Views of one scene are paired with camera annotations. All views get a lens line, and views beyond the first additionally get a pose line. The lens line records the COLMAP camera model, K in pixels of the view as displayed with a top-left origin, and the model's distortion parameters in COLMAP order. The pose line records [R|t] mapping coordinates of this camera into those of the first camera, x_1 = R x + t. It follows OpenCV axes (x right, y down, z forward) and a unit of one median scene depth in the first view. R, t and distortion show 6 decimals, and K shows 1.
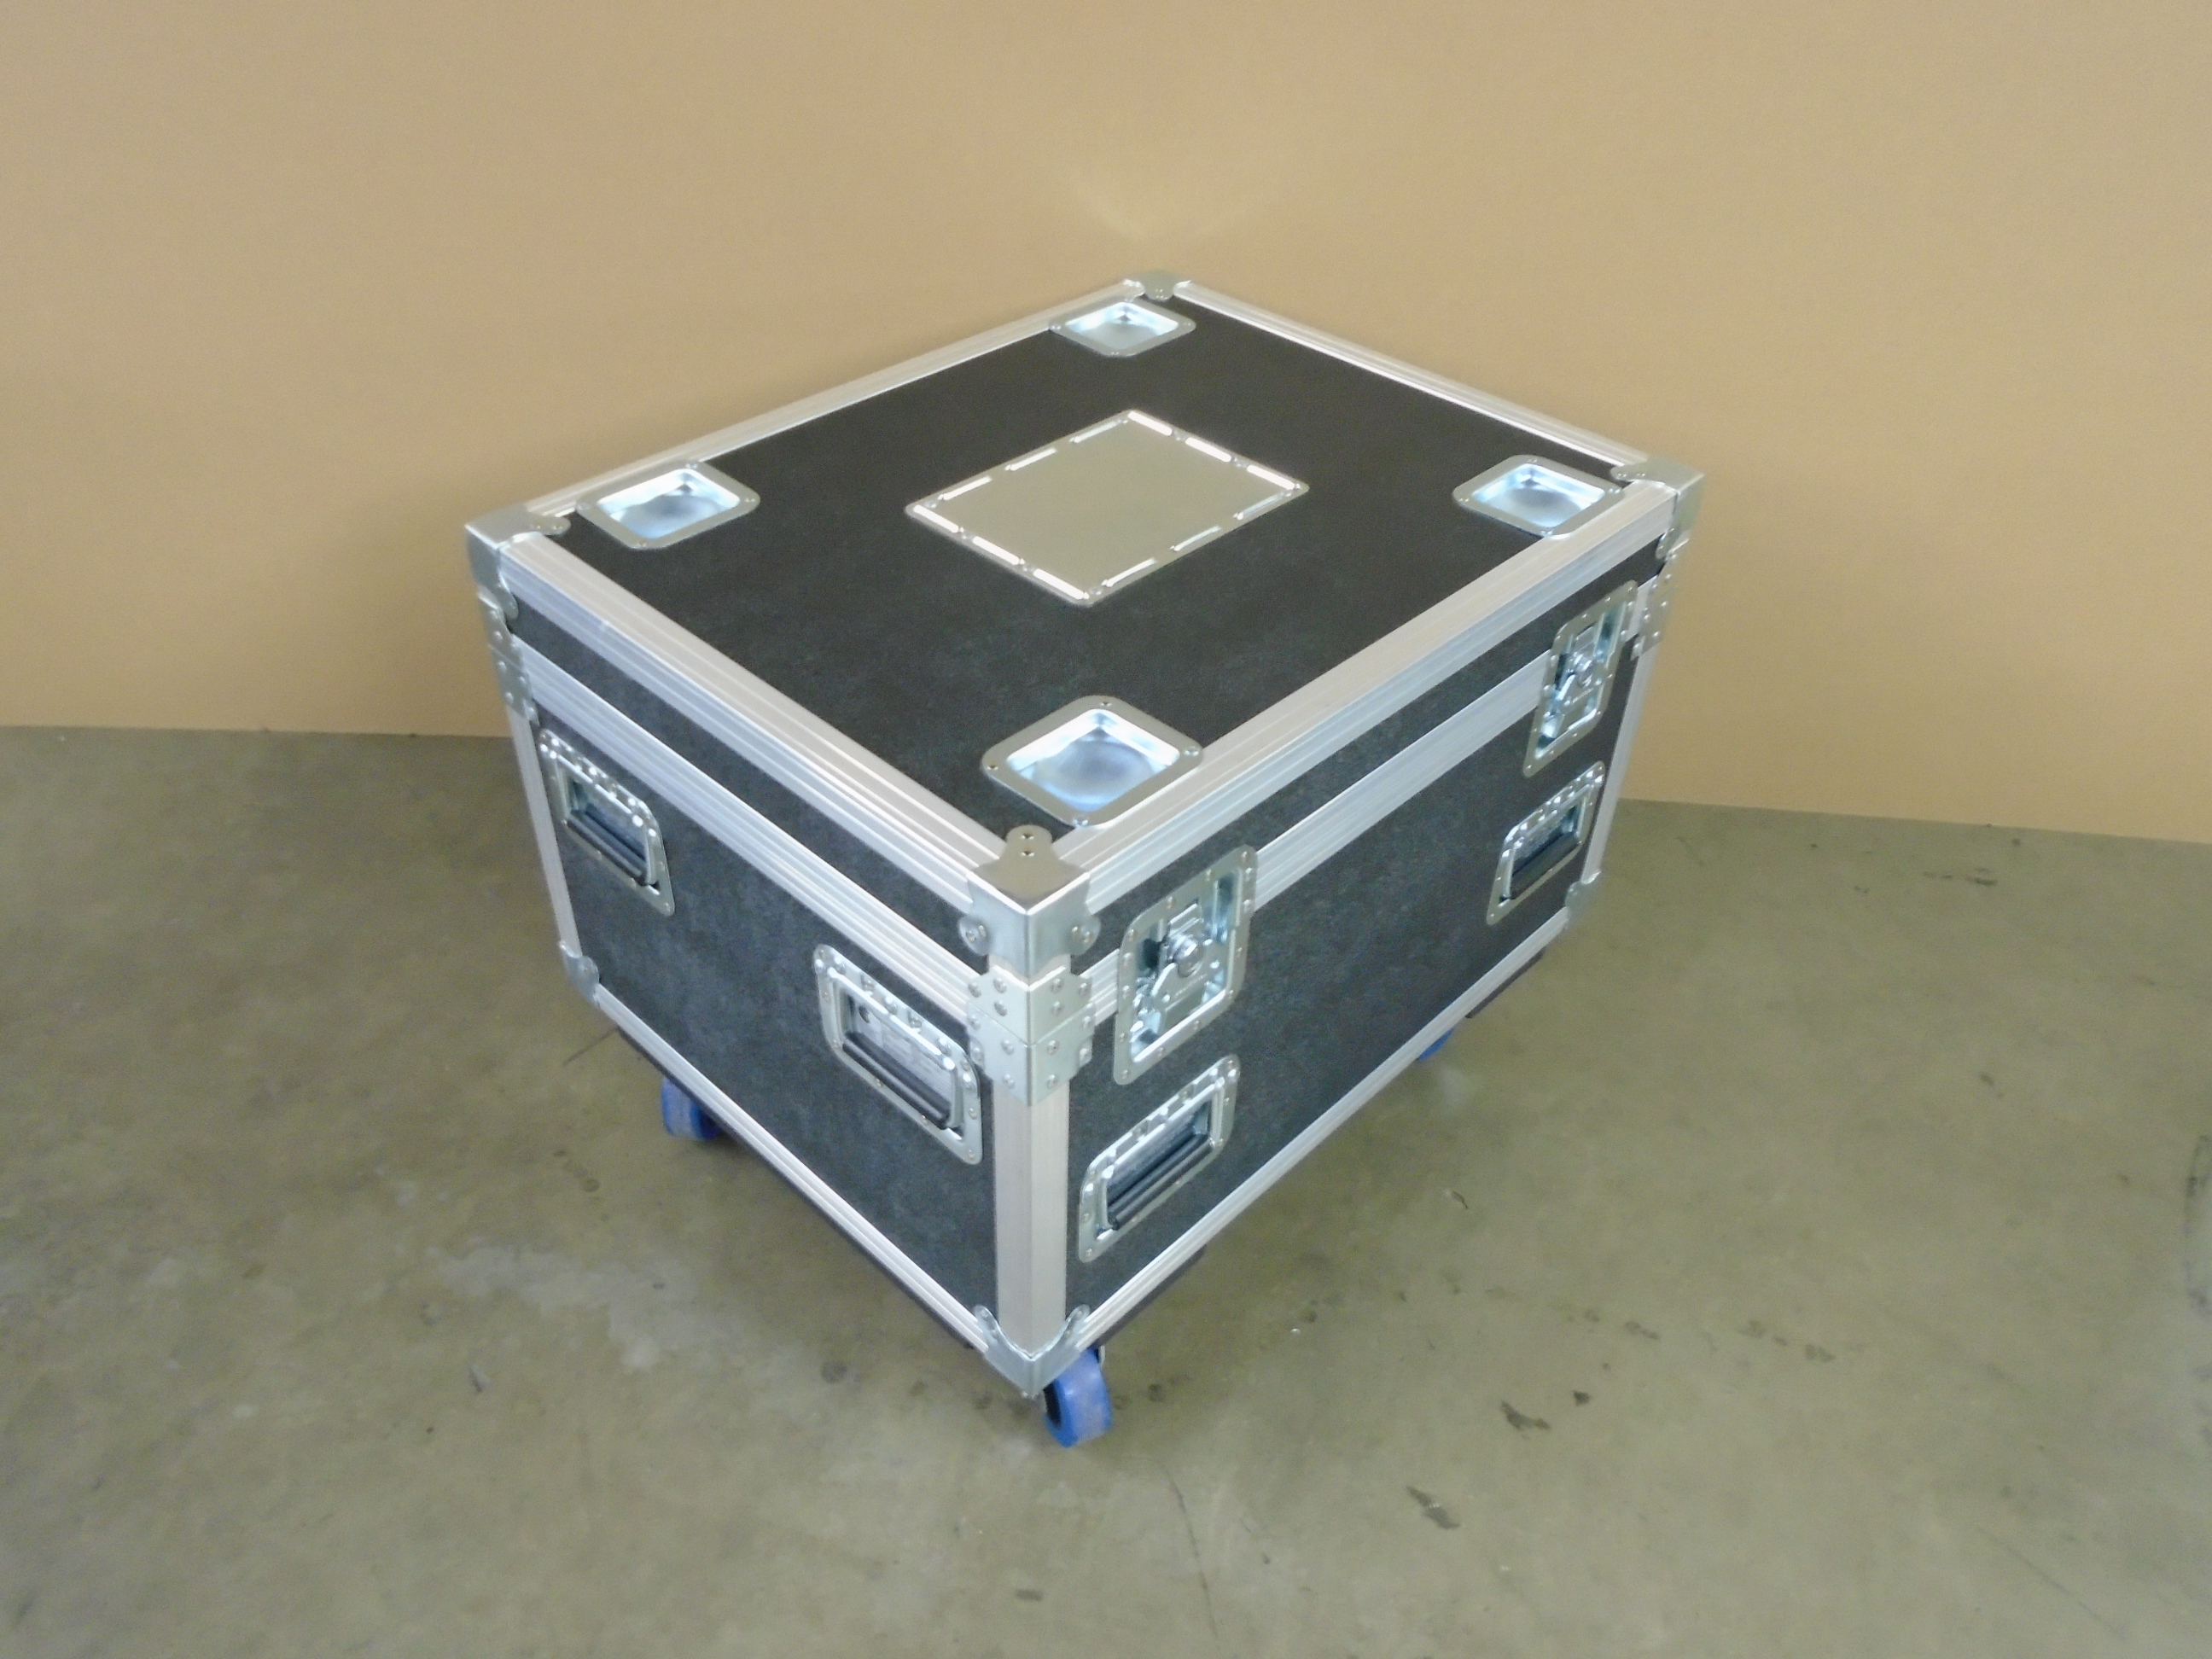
lens RADIAL K [[1672.2, 0, 1106.0], [0, 1672.2, 829.5], [0, 0, 1]] dist [-0.001033, 0.000113]
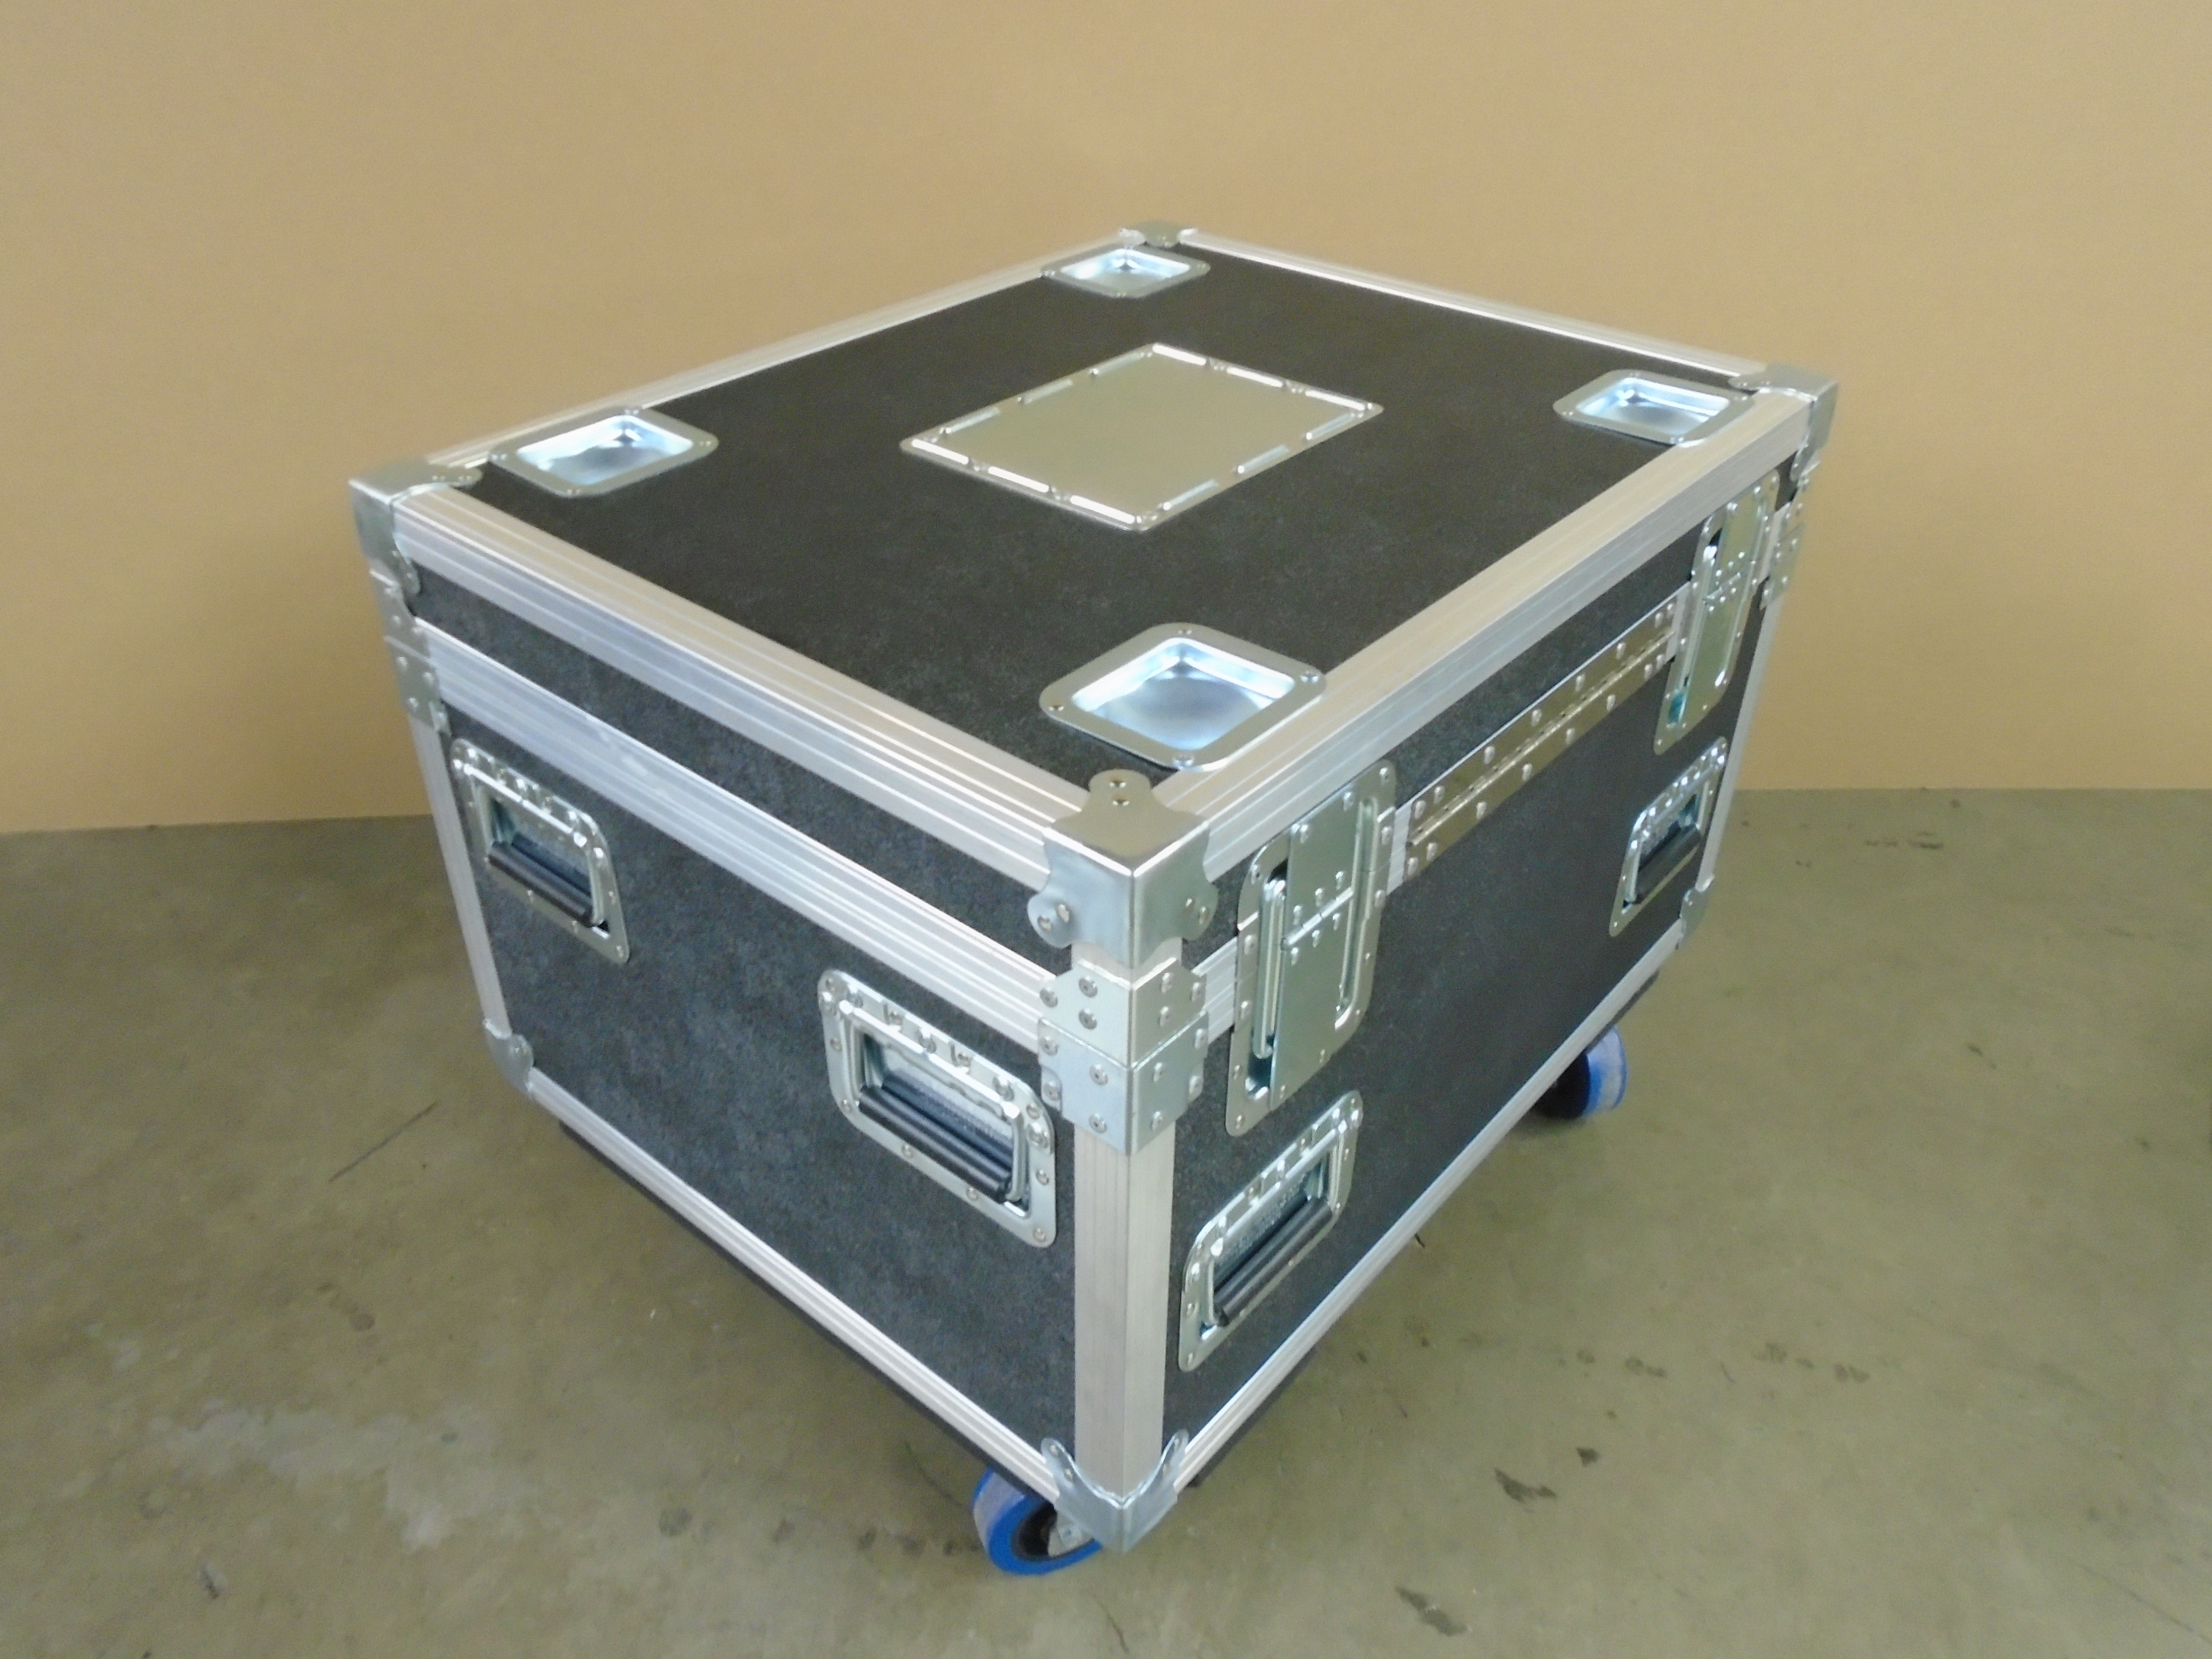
lens RADIAL K [[1690.3, 0, 1106.0], [0, 1690.3, 829.5], [0, 0, 1]] dist [-0.006295, -0.000383]
pose [[0.997741, -0.052269, 0.042194, -0.066060], [0.055337, 0.995634, -0.075176, 0.063513], [-0.038080, 0.077341, 0.996277, 0.196968]]
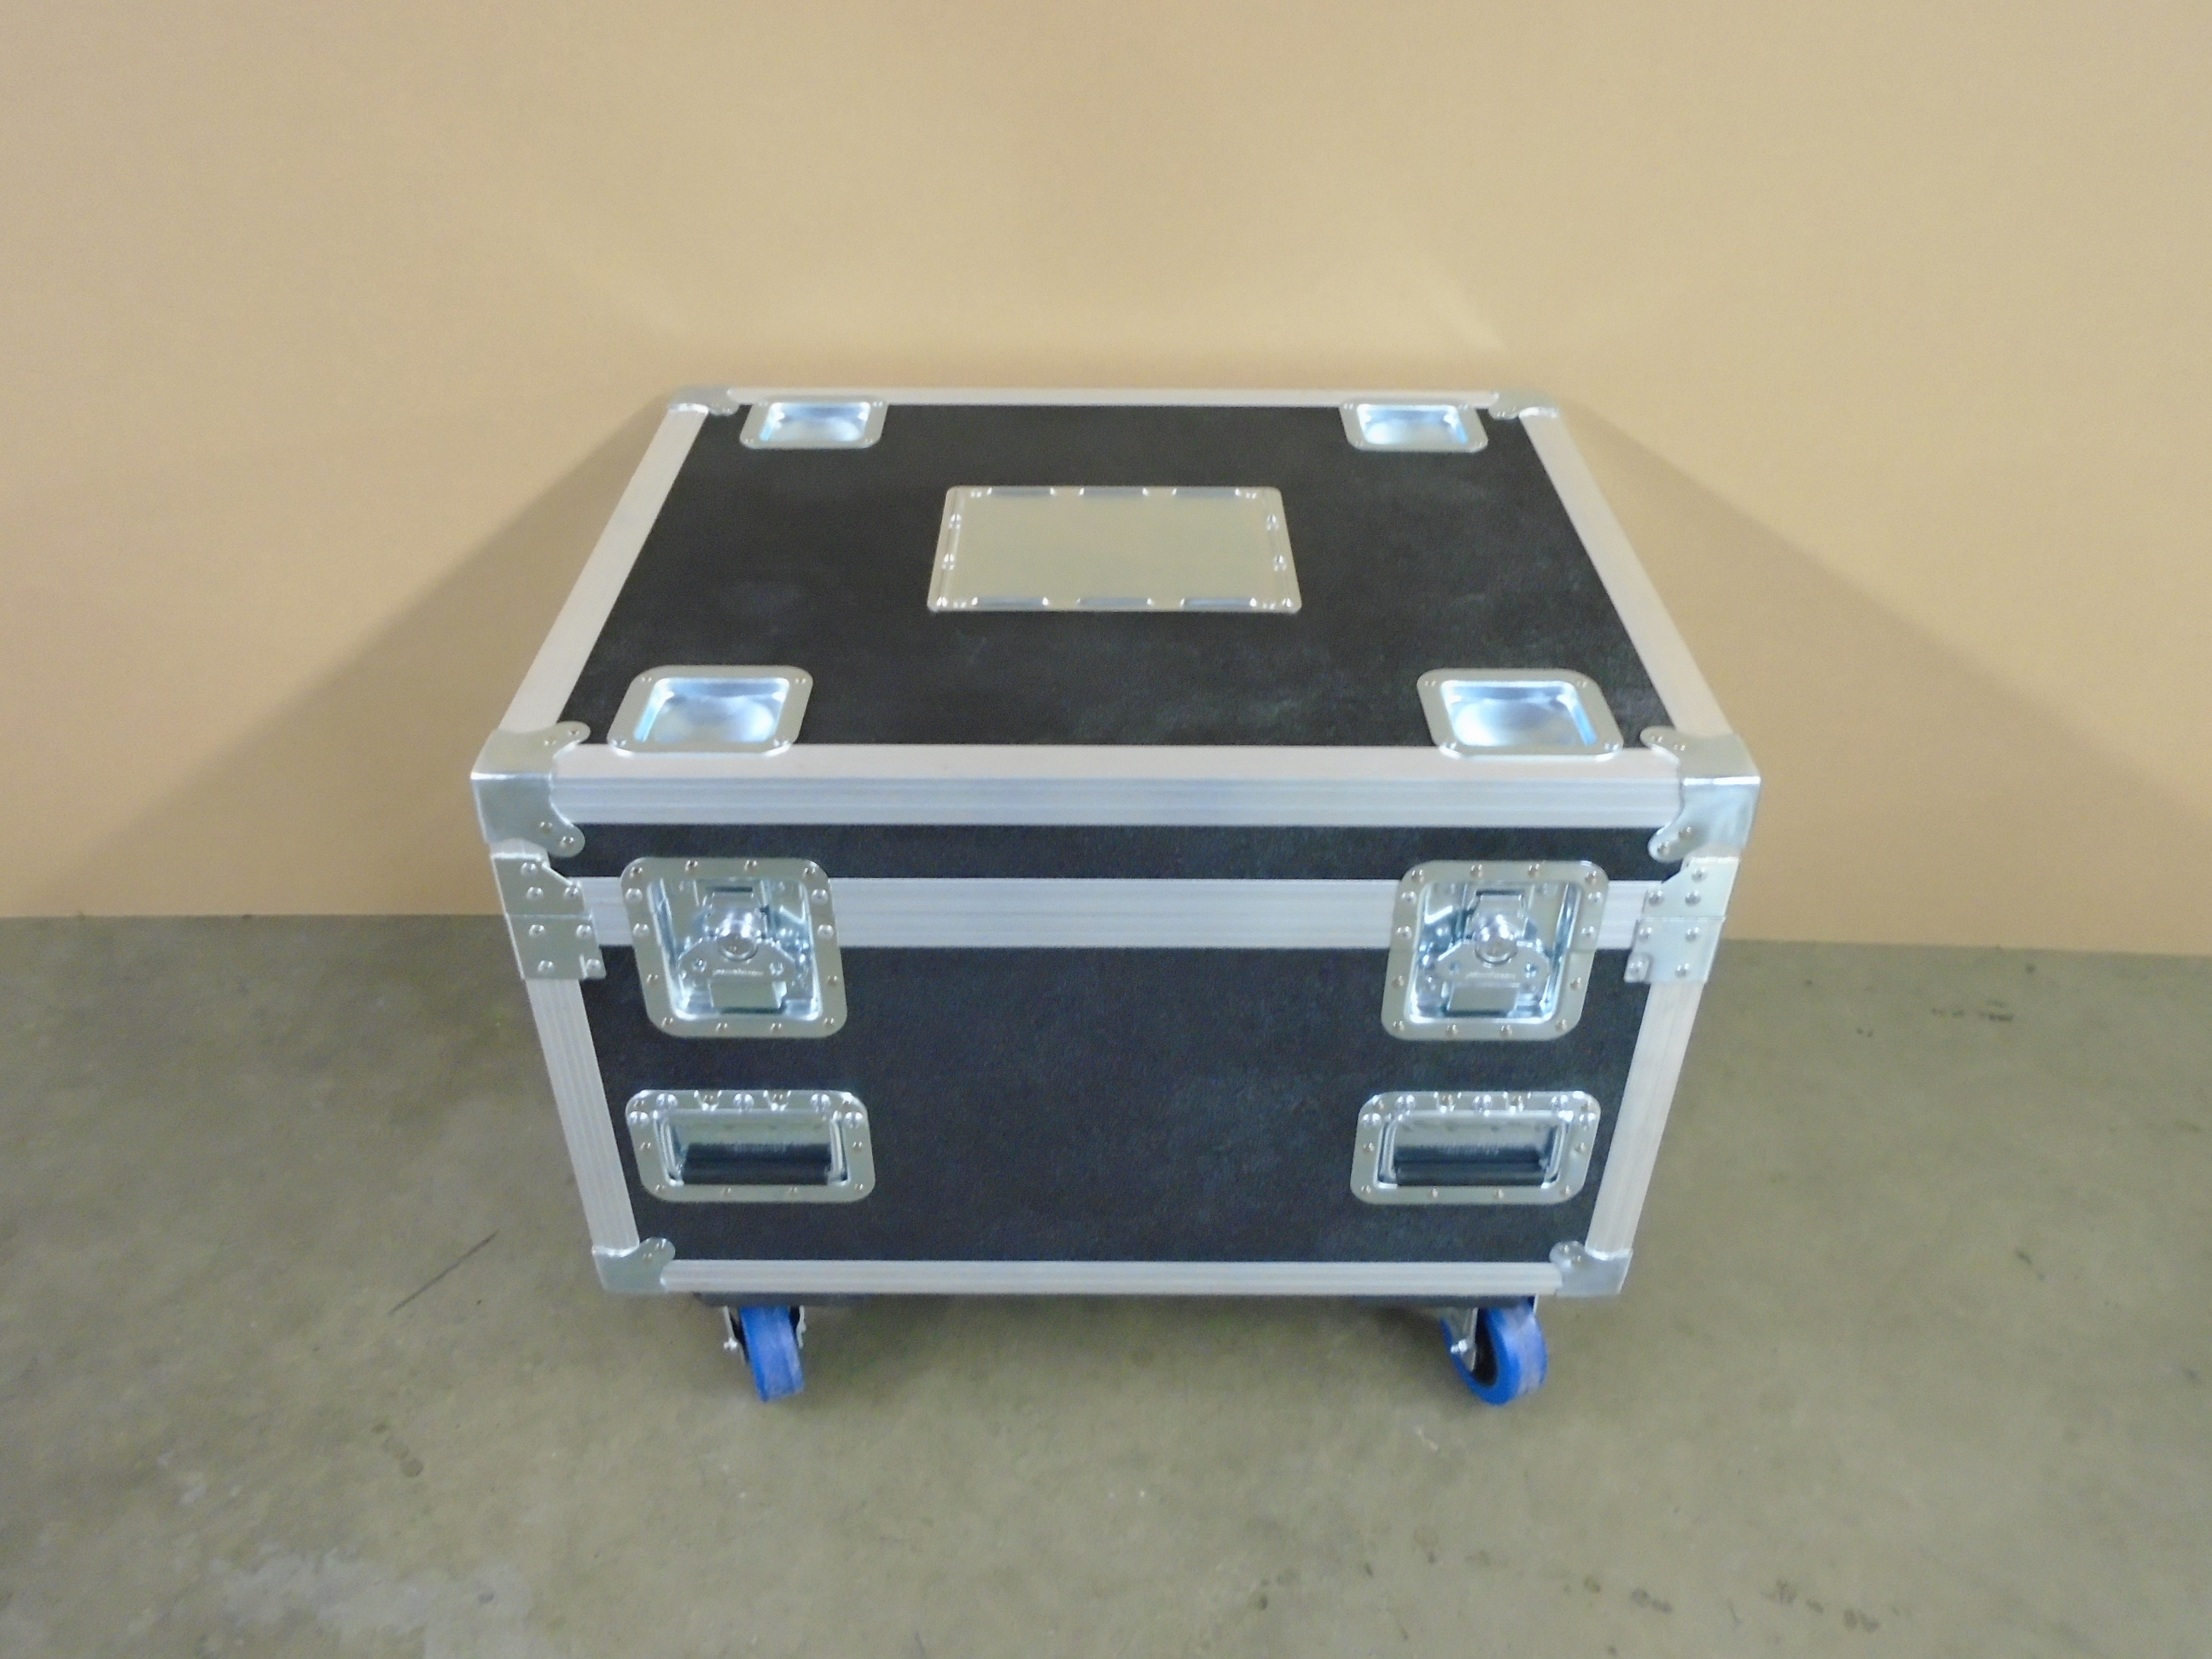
lens RADIAL K [[1690.3, 0, 1106.0], [0, 1690.3, 829.5], [0, 0, 1]] dist [-0.006295, -0.000383]
pose [[0.691984, 0.403526, -0.598602, 0.665024], [-0.442733, 0.892164, 0.089621, -0.144842], [0.570215, 0.203004, 0.796017, 0.285237]]
